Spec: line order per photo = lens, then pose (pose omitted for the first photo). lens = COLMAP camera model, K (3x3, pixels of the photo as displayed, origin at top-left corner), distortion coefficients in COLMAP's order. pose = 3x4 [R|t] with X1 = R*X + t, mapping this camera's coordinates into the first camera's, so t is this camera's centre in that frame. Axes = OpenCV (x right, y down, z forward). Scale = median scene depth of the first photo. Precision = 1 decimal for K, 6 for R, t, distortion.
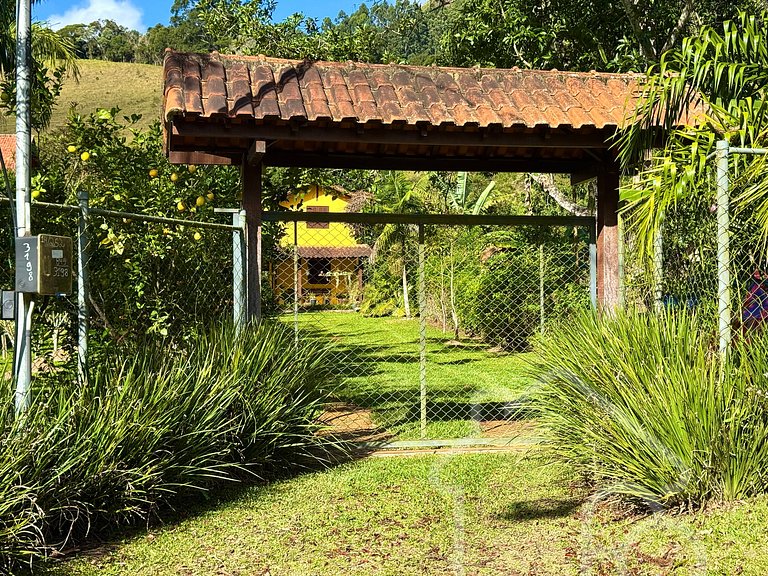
lens RADIAL K [[1126.3, 0, 384.0], [0, 1126.3, 288.0], [0, 0, 1]] dist [0.125235, 0.023184]
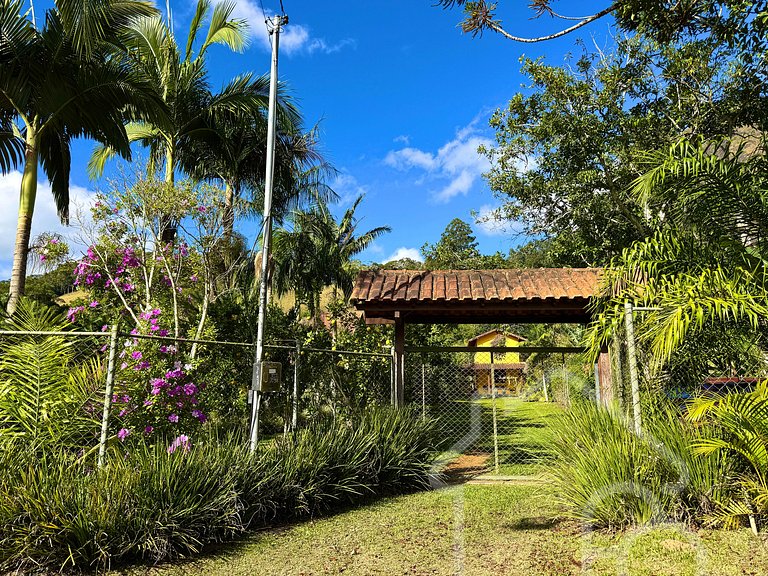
lens RADIAL K [[556.0, 0, 388.8], [0, 556.0, 289.4], [0, 0, 1]] dist [0.108529, -0.122065]
pose [[0.955841, -0.046327, -0.290210, 0.137797], [-0.002757, 0.986040, -0.166487, -0.005306], [0.293872, 0.159935, 0.942369, 0.062689]]
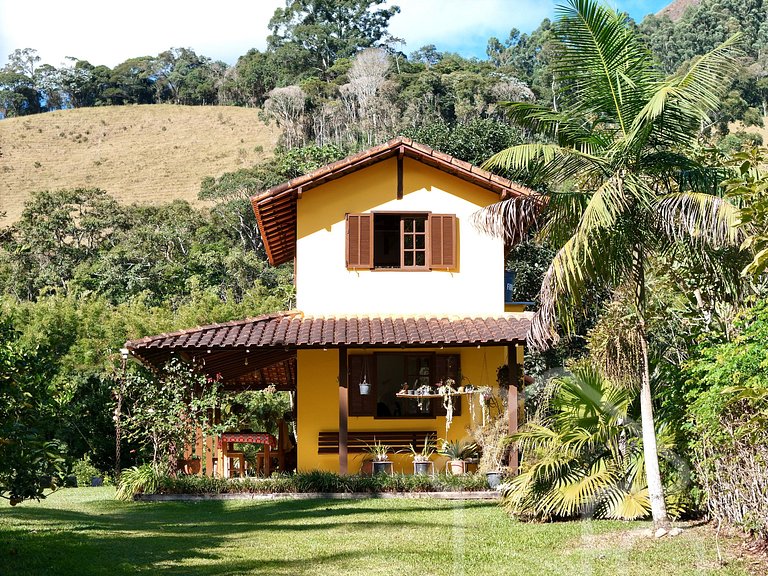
lens RADIAL K [[1126.3, 0, 384.0], [0, 1126.3, 288.0], [0, 0, 1]] dist [0.125235, 0.023184]
pose [[0.983493, -0.019046, -0.179938, 0.012508], [-0.004519, 0.991550, -0.129648, 0.007230], [0.180887, 0.128321, 0.975097, 1.887322]]
